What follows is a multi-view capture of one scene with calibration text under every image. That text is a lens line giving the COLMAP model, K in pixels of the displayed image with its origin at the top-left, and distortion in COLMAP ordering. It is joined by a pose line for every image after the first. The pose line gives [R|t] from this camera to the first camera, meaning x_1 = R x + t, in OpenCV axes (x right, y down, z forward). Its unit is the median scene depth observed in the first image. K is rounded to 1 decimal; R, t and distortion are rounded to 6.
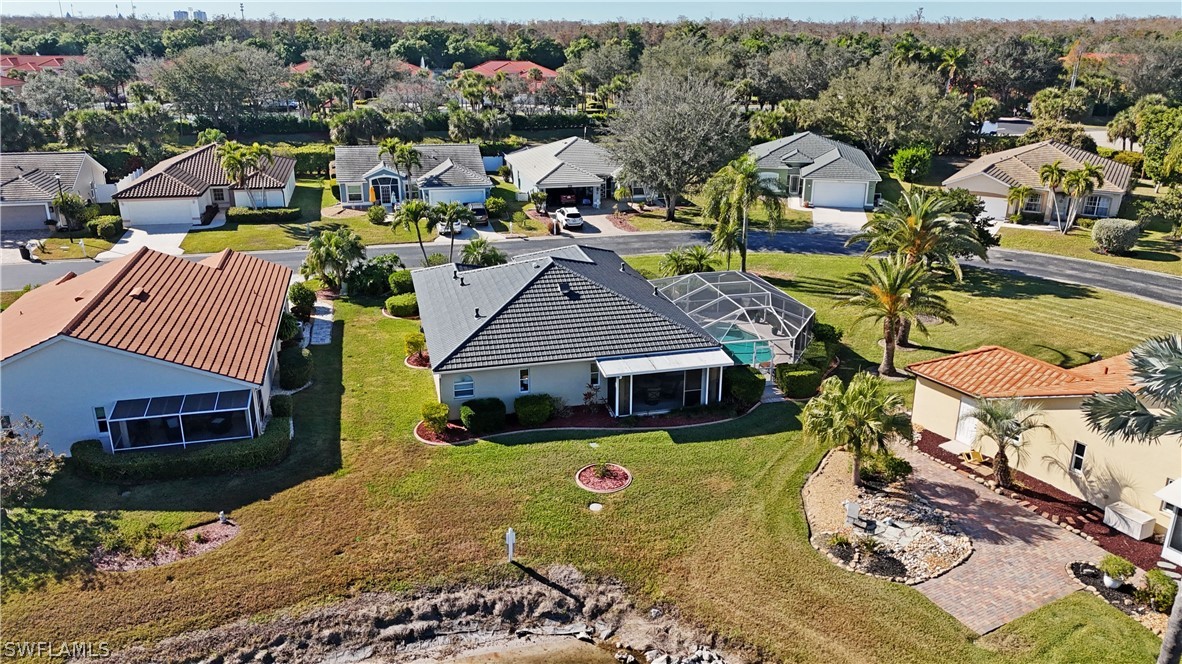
lens RADIAL K [[864.4, 0, 593.3], [0, 864.4, 328.2], [0, 0, 1]] dist [0.100234, -0.110413]
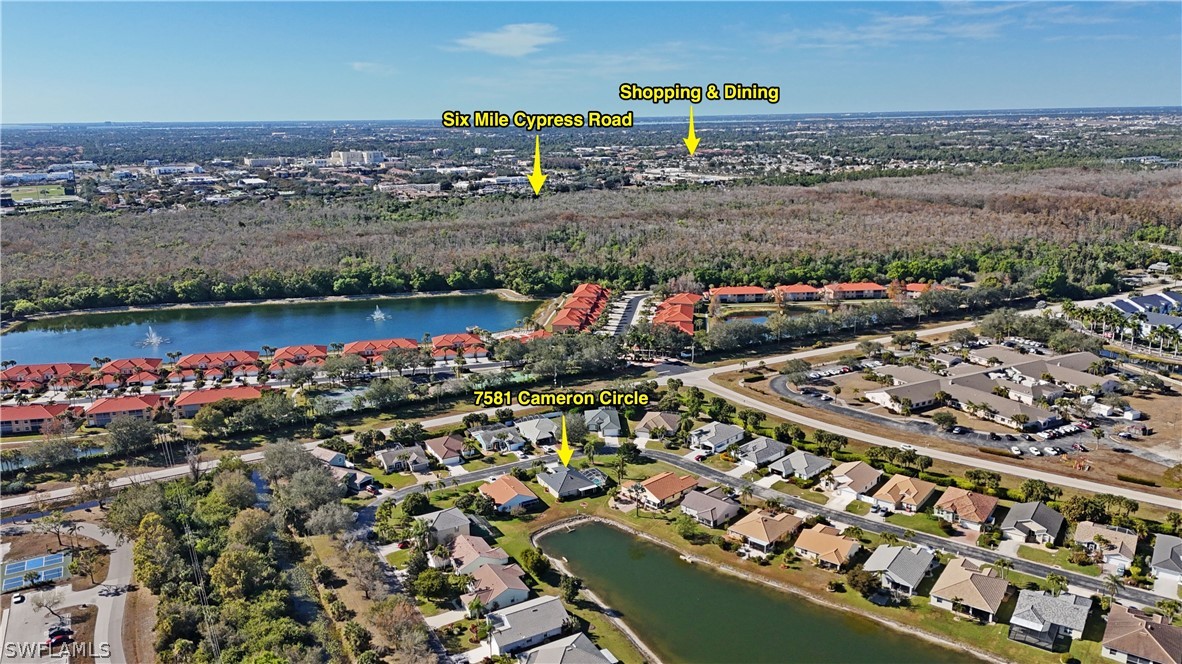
lens RADIAL K [[864.4, 0, 593.3], [0, 864.4, 328.2], [0, 0, 1]] dist [0.100234, -0.110413]
pose [[0.969825, -0.076614, 0.231451, -1.412724], [0.096901, 0.992266, -0.077581, -0.697603], [-0.223717, 0.097668, 0.969748, -5.995325]]
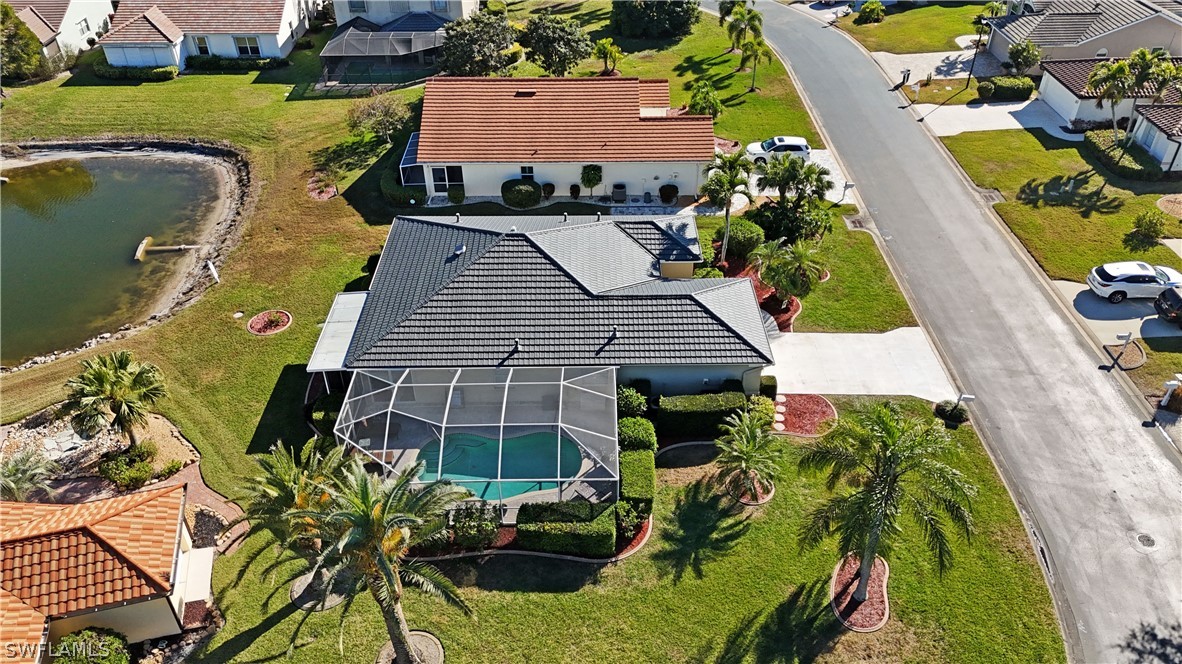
lens RADIAL K [[864.4, 0, 593.3], [0, 864.4, 328.2], [0, 0, 1]] dist [0.100234, -0.110413]
pose [[-0.240476, 0.575192, -0.781873, 0.823202], [-0.313767, 0.716201, 0.623383, -0.706068], [0.918543, 0.395235, 0.008247, 1.267330]]
